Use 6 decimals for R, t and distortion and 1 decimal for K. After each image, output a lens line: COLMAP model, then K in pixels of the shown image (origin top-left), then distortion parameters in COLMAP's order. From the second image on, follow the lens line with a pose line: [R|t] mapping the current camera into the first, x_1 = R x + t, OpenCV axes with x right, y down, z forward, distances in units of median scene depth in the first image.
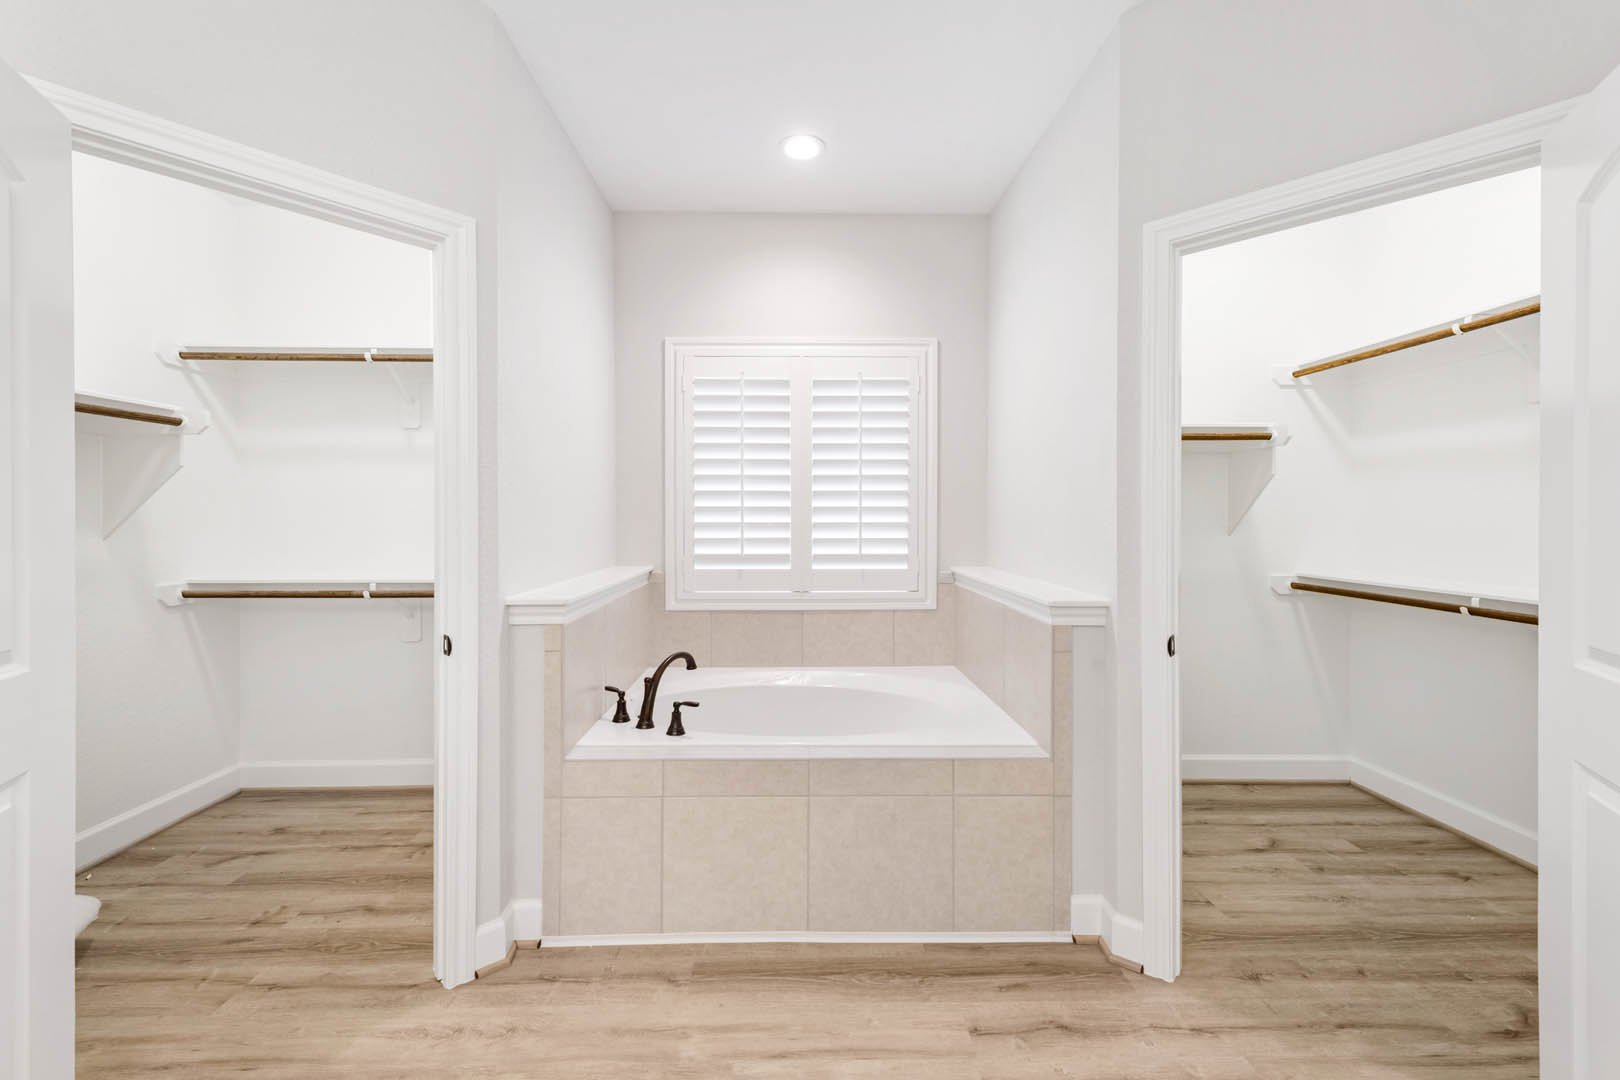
lens RADIAL K [[635.0, 0, 791.8], [0, 635.0, 523.9], [0, 0, 1]] dist [0.017296, -0.004779]
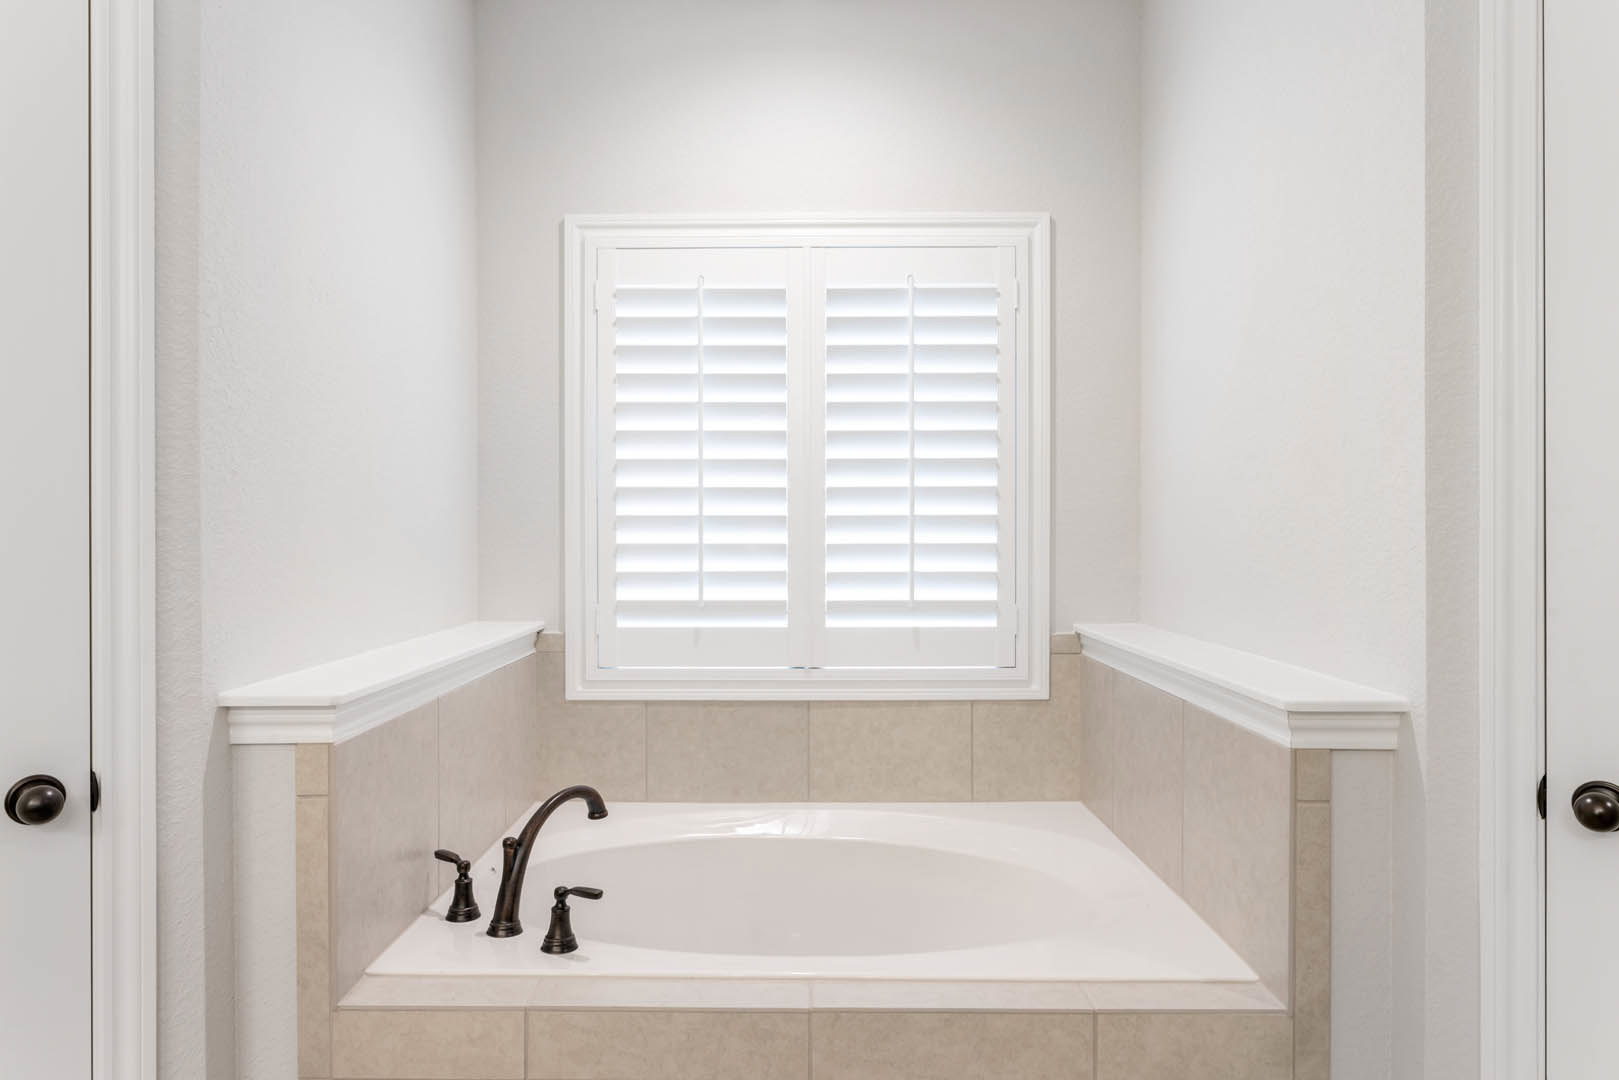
lens RADIAL K [[984.6, 0, 797.9], [0, 984.6, 541.1], [0, 0, 1]] dist [0.002008, 0.000423]
pose [[0.999957, -0.001321, -0.009190, 0.021972], [0.001300, 0.999996, -0.002380, -0.003563], [0.009193, 0.002368, 0.999955, 0.190402]]
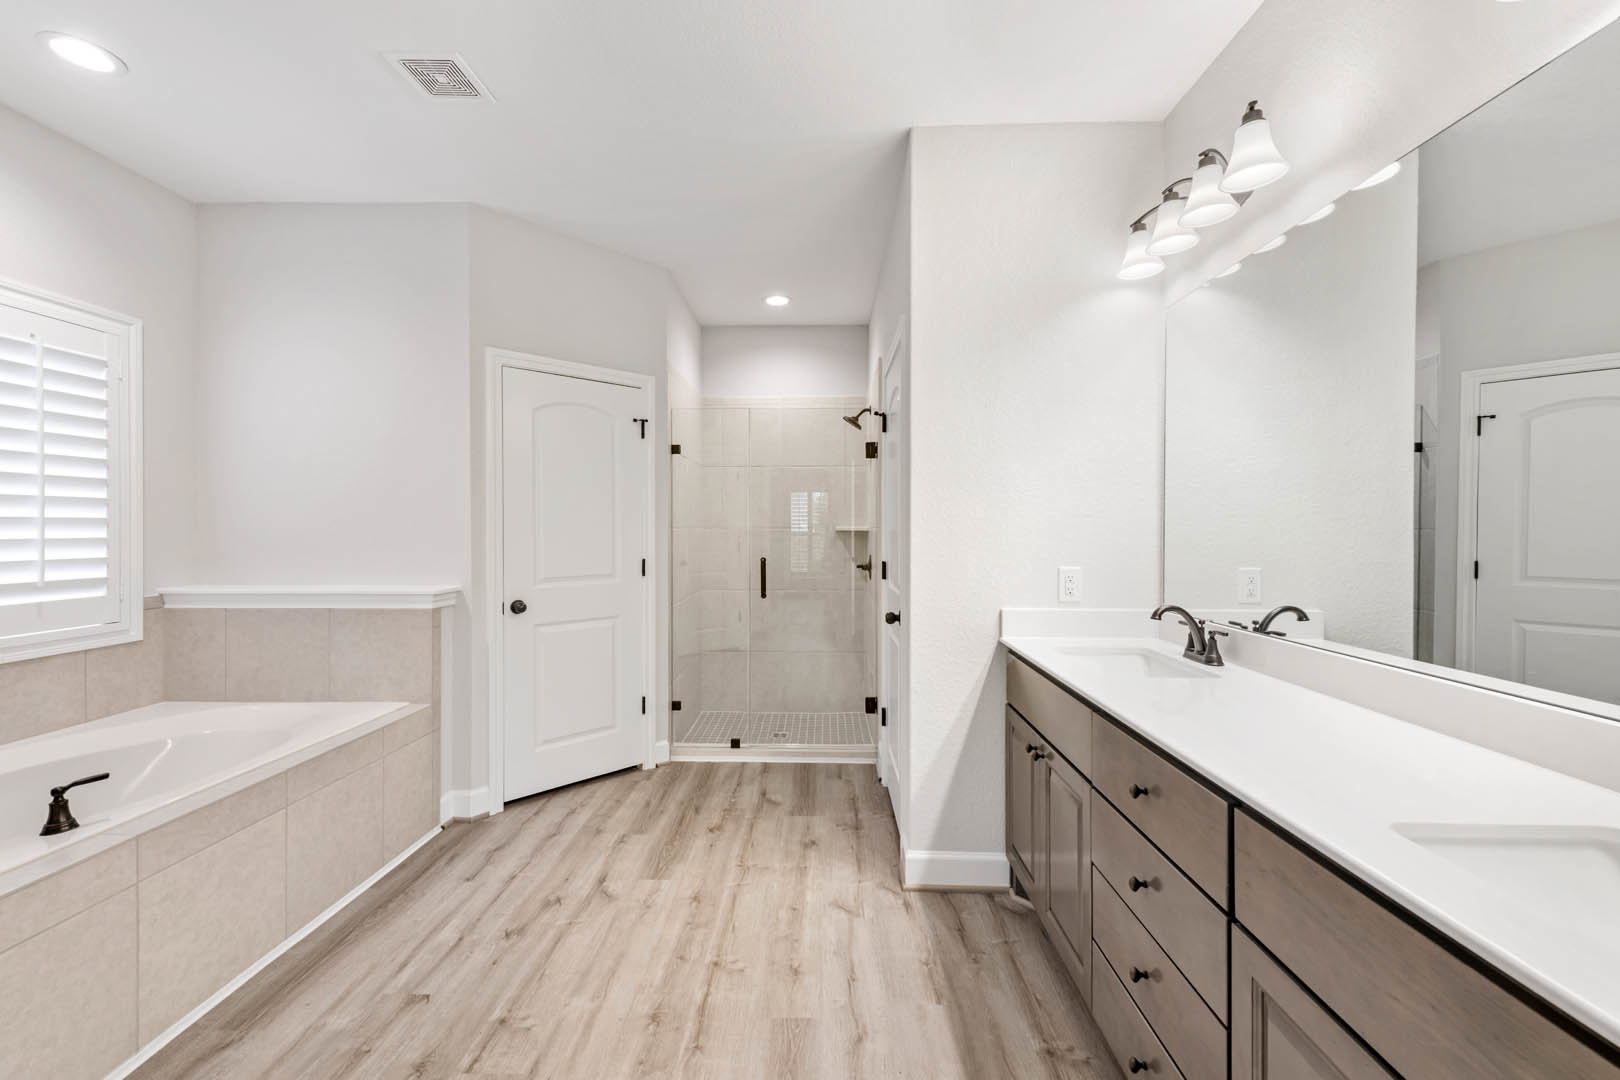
lens RADIAL K [[680.3, 0, 812.4], [0, 680.3, 528.5], [0, 0, 1]] dist [0.000380, -0.005977]
pose [[0.032428, -0.002710, 0.999470, -0.923472], [0.010724, 0.999940, 0.002363, -0.008845], [-0.999417, 0.010642, 0.032455, 0.110706]]
